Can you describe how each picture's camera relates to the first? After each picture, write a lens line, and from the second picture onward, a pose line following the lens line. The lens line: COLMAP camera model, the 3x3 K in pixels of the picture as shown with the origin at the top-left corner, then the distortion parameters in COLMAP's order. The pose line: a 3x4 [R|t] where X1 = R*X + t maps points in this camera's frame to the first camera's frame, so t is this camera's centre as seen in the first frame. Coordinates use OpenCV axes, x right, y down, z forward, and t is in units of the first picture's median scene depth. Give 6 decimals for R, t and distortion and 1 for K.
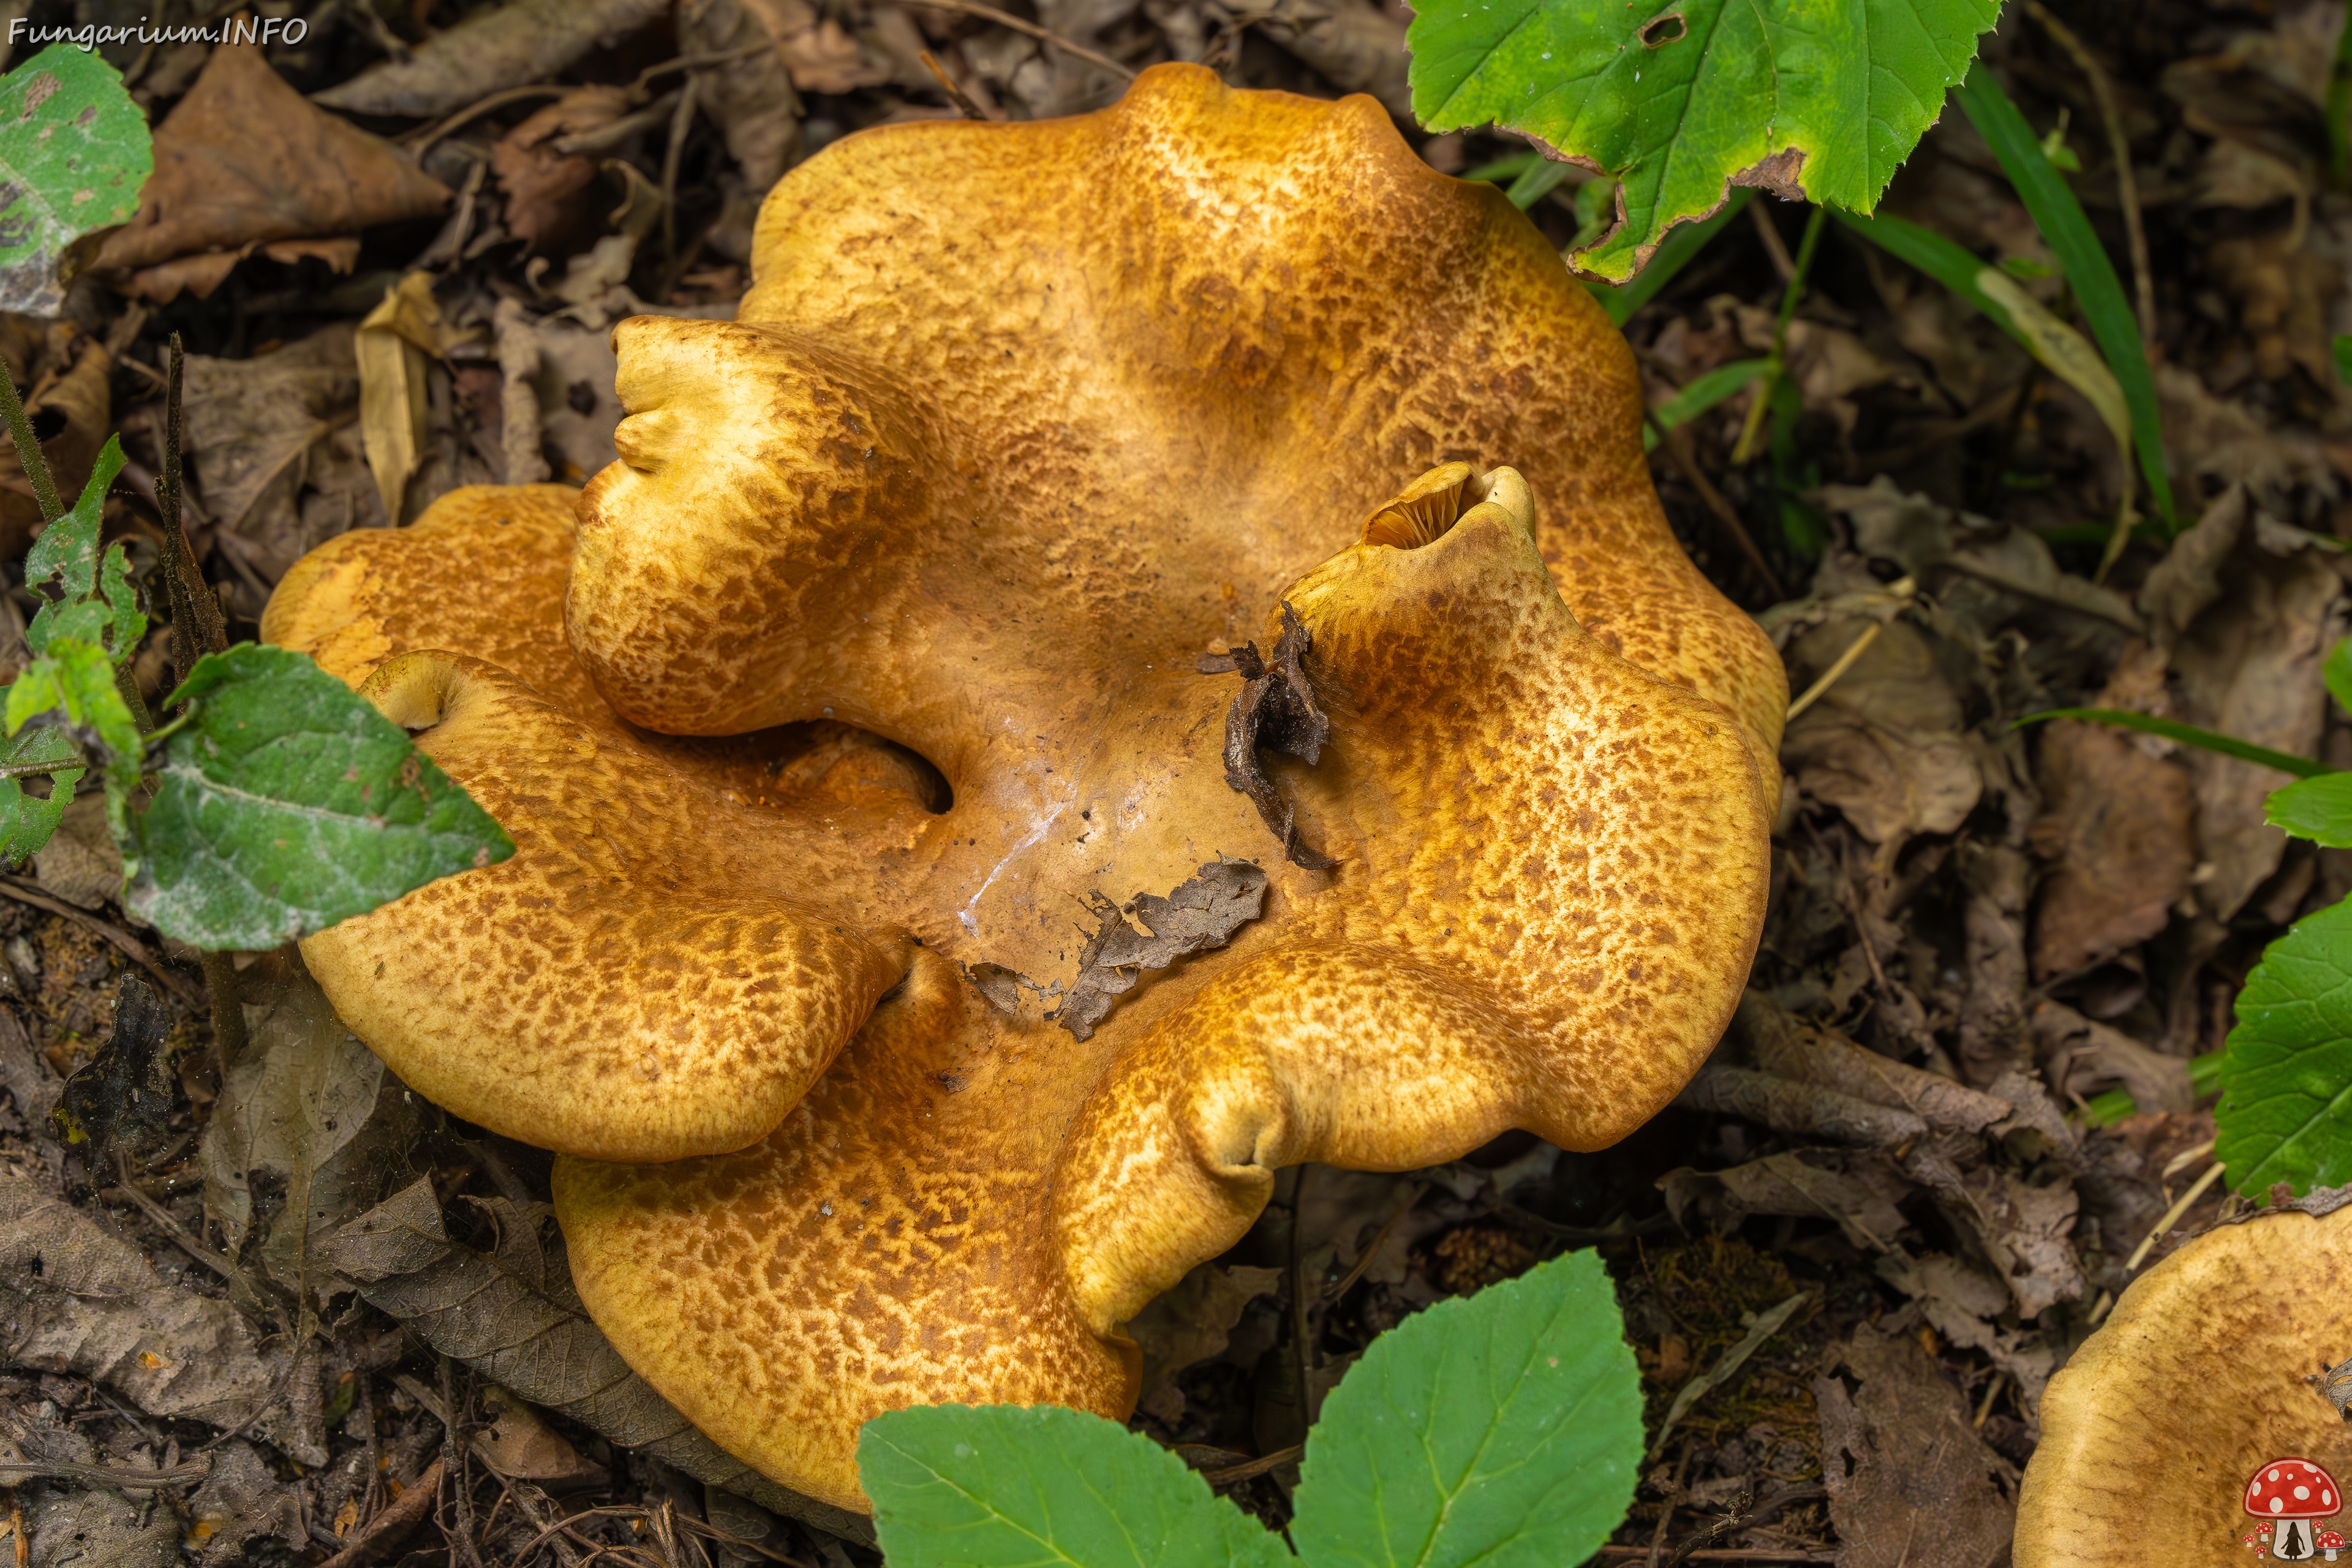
lens RADIAL K [[7374.0, 0, 1176.0], [0, 7374.0, 784.0], [0, 0, 1]] dist [-0.304226, 0.837561]
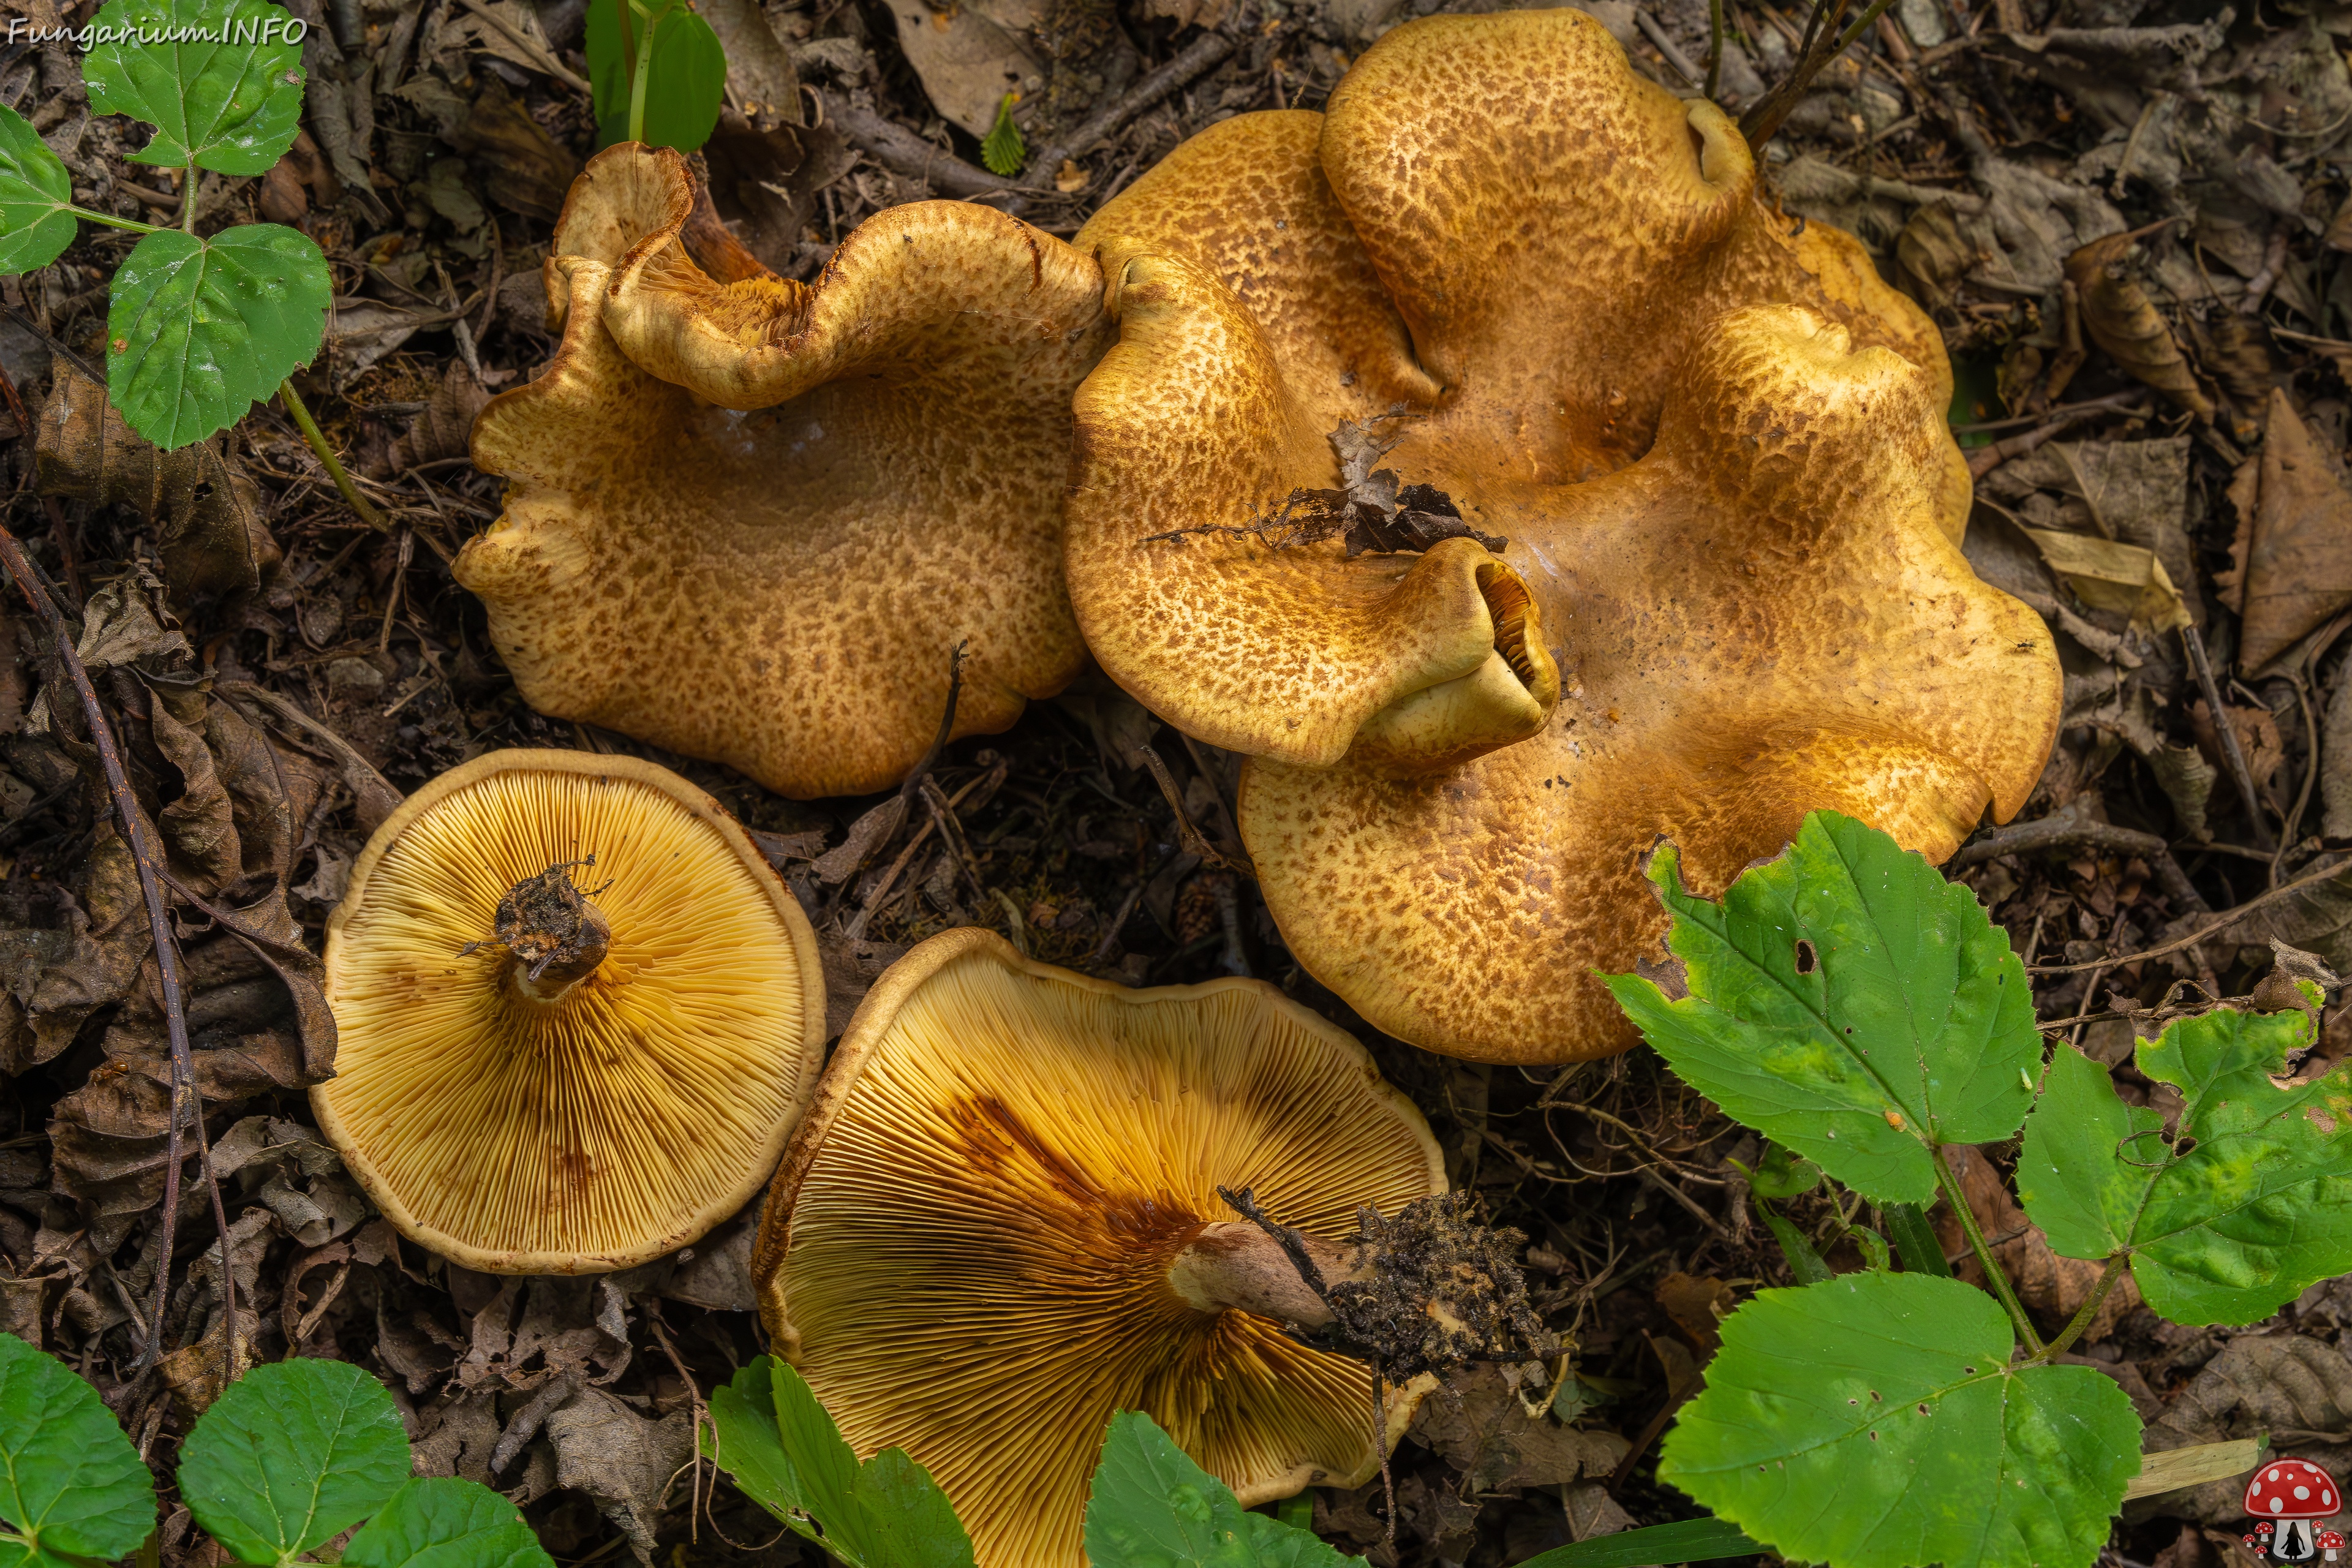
lens RADIAL K [[7014.4, 0, 1104.9], [0, 7014.4, 787.1], [0, 0, 1]] dist [-0.224084, 1.153608]
pose [[-0.472945, 0.732934, -0.489011, 0.750503], [-0.820077, -0.163233, 0.548479, -0.713800], [0.322176, 0.660427, 0.678262, 0.063653]]
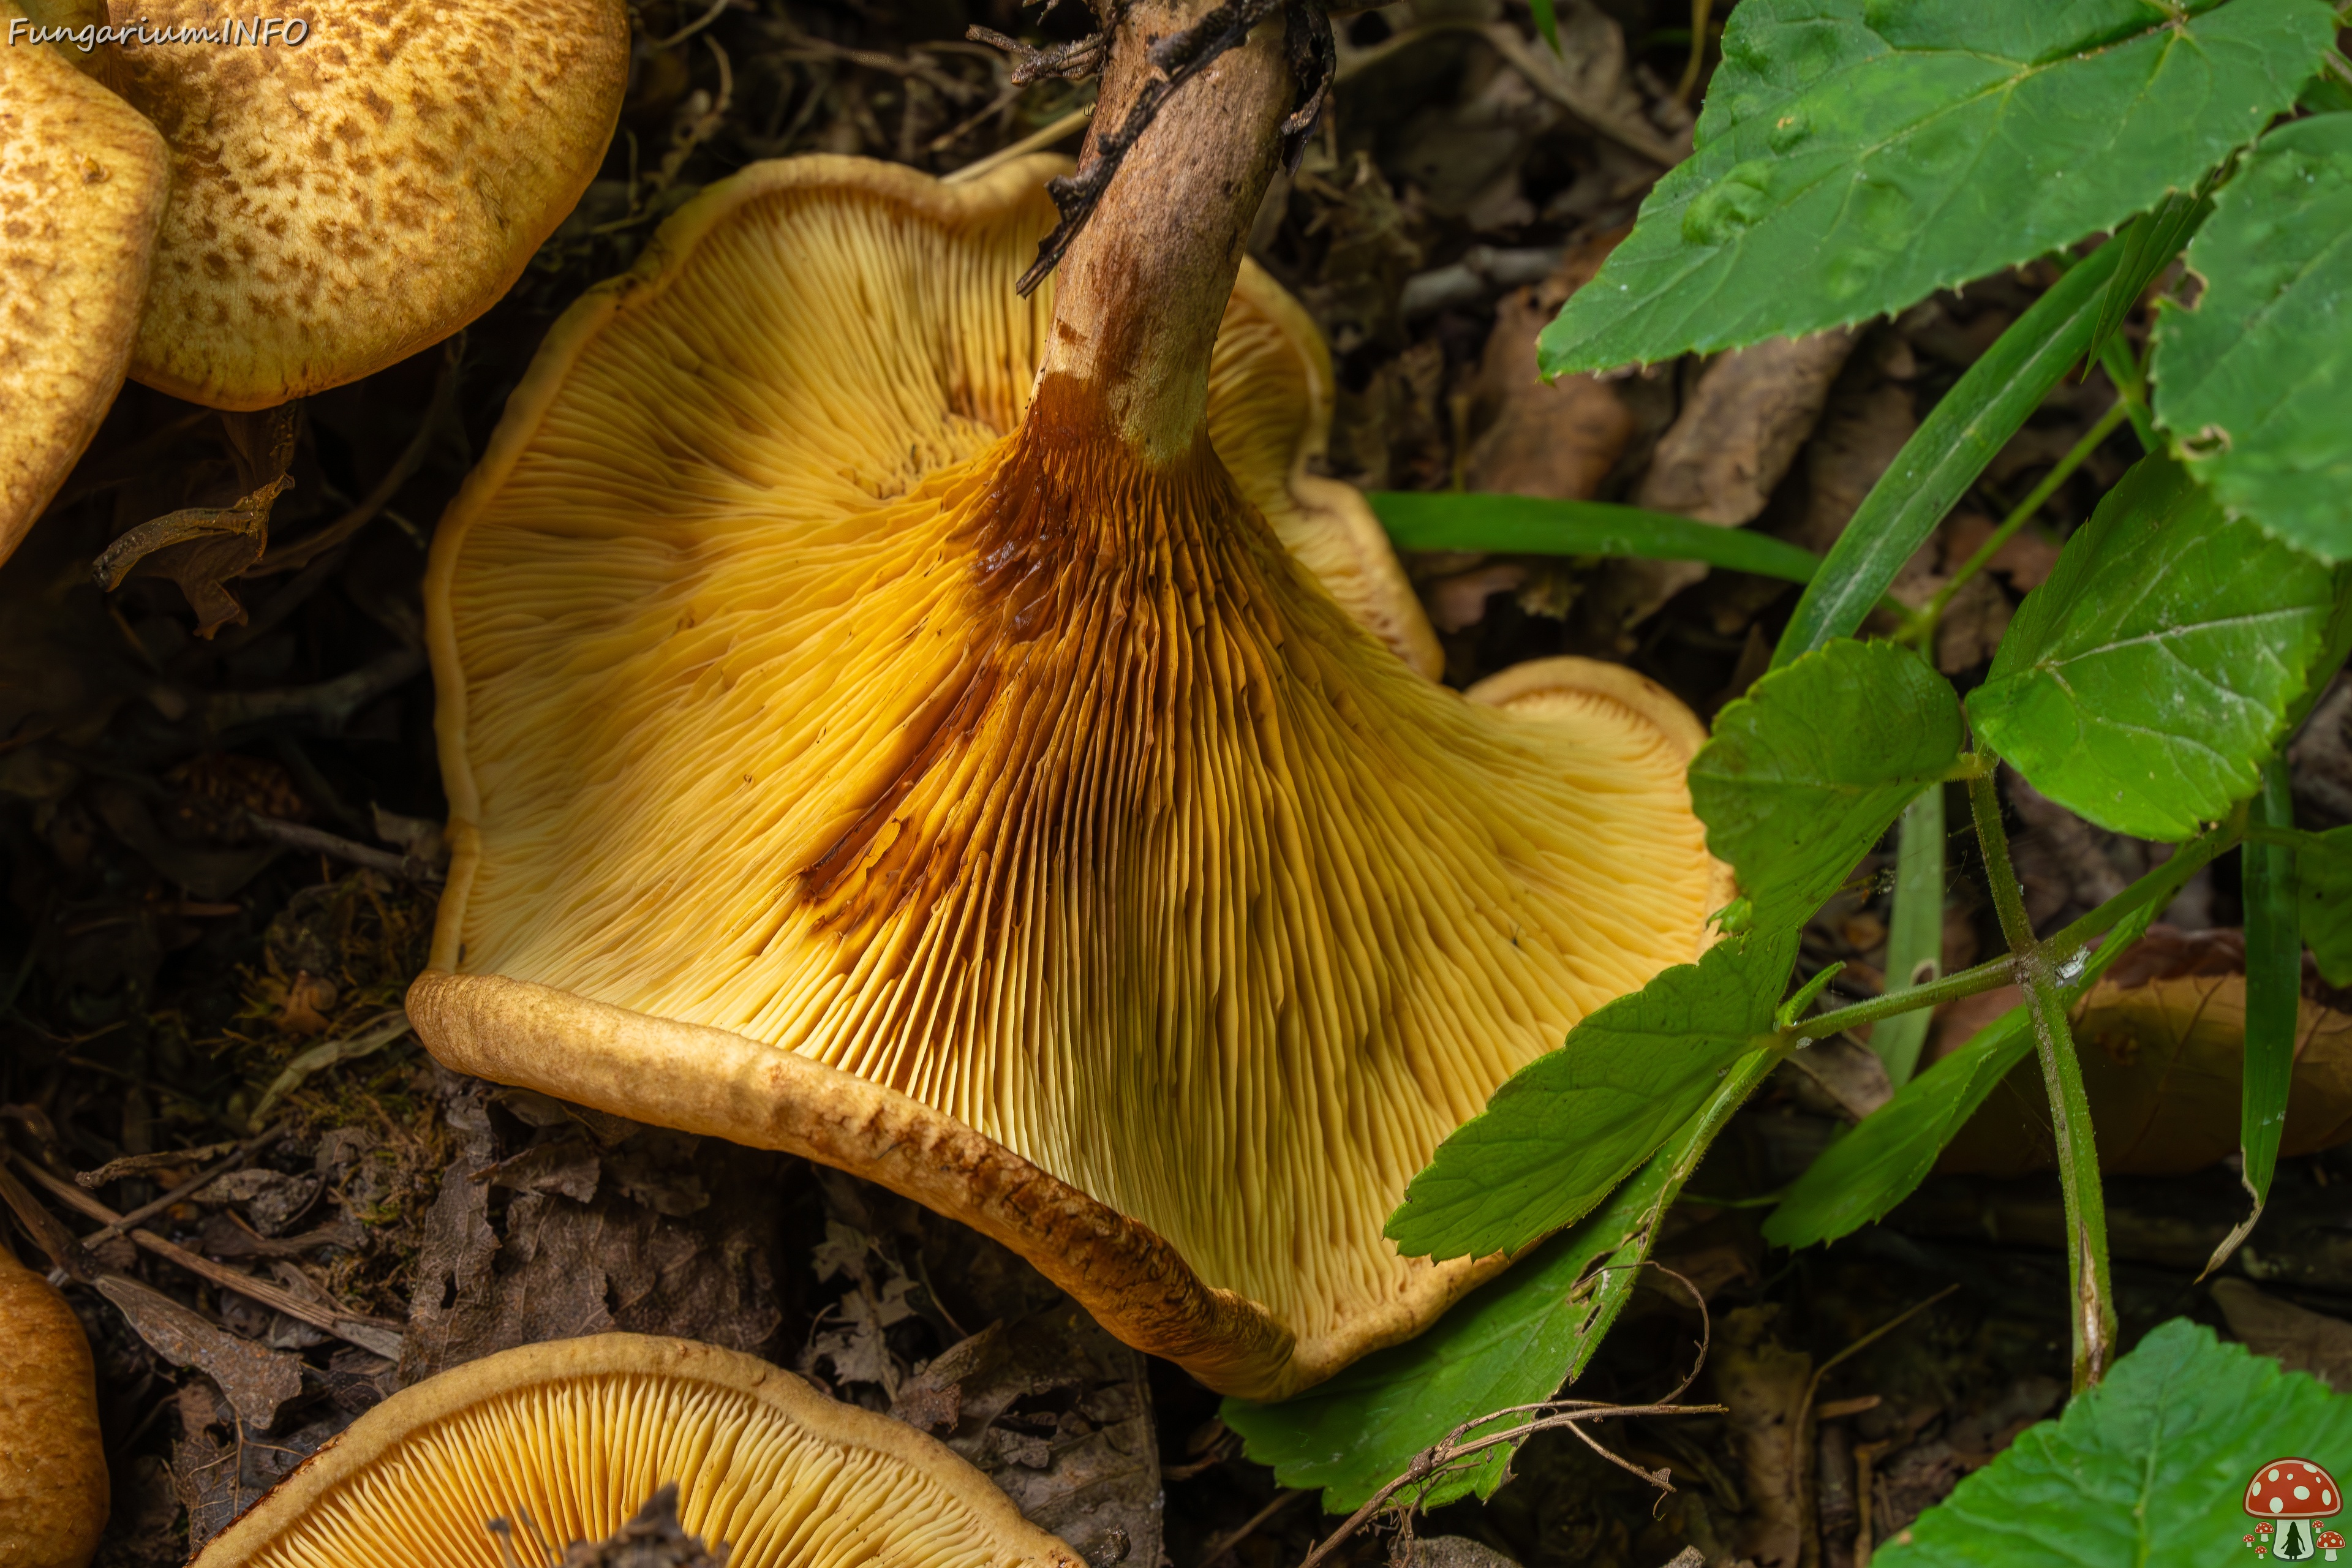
lens RADIAL K [[8226.4, 0, 1176.0], [0, 8226.4, 784.0], [0, 0, 1]] dist [-0.184987, -1.800364]
pose [[0.894063, 0.274971, -0.353613, 0.448755], [-0.227245, 0.958717, 0.170943, -0.106727], [0.386019, -0.072477, 0.919639, 0.303000]]
